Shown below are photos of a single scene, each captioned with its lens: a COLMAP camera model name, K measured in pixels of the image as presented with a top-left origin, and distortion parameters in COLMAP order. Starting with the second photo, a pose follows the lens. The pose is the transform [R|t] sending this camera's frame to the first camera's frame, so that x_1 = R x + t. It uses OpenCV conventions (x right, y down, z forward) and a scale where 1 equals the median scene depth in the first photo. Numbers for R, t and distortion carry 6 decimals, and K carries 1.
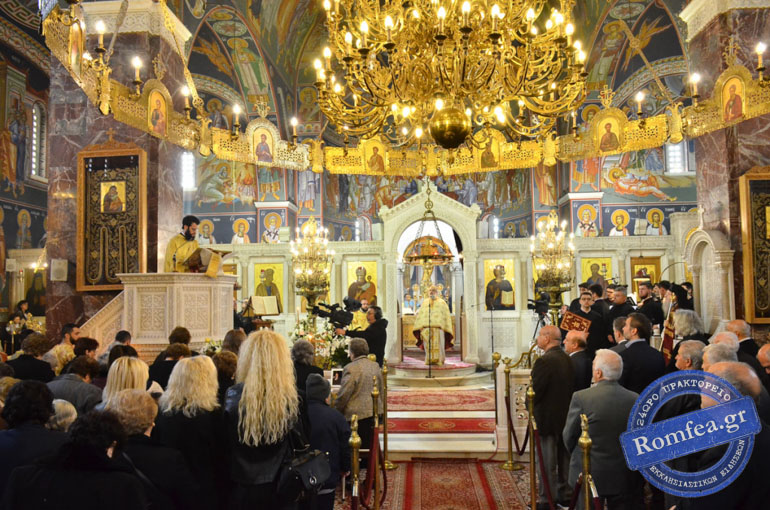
lens RADIAL K [[589.8, 0, 384.0], [0, 589.8, 255.1], [0, 0, 1]] dist [-0.026678, 0.005427]
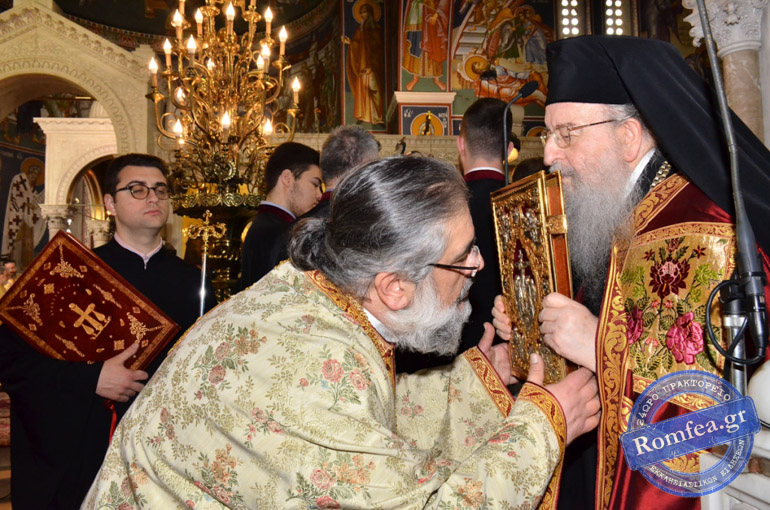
lens RADIAL K [[589.8, 0, 386.3], [0, 589.8, 254.7], [0, 0, 1]] dist [-0.026678, 0.005427]
pose [[0.984186, 0.009849, 0.176863, 0.358558], [-0.009175, 0.999947, -0.004630, 0.093317], [-0.176899, 0.002934, 0.984225, 0.774089]]
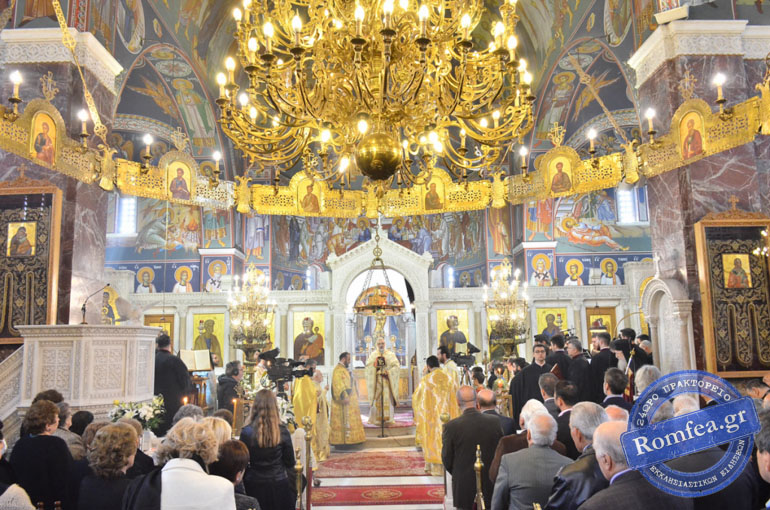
lens RADIAL K [[589.8, 0, 383.9], [0, 589.8, 254.2], [0, 0, 1]] dist [-0.026678, 0.005427]
pose [[0.997614, 0.006907, 0.068687, 0.024491], [-0.000965, 0.996281, -0.086161, 0.000041], [-0.069027, 0.085889, 0.993911, 0.062365]]
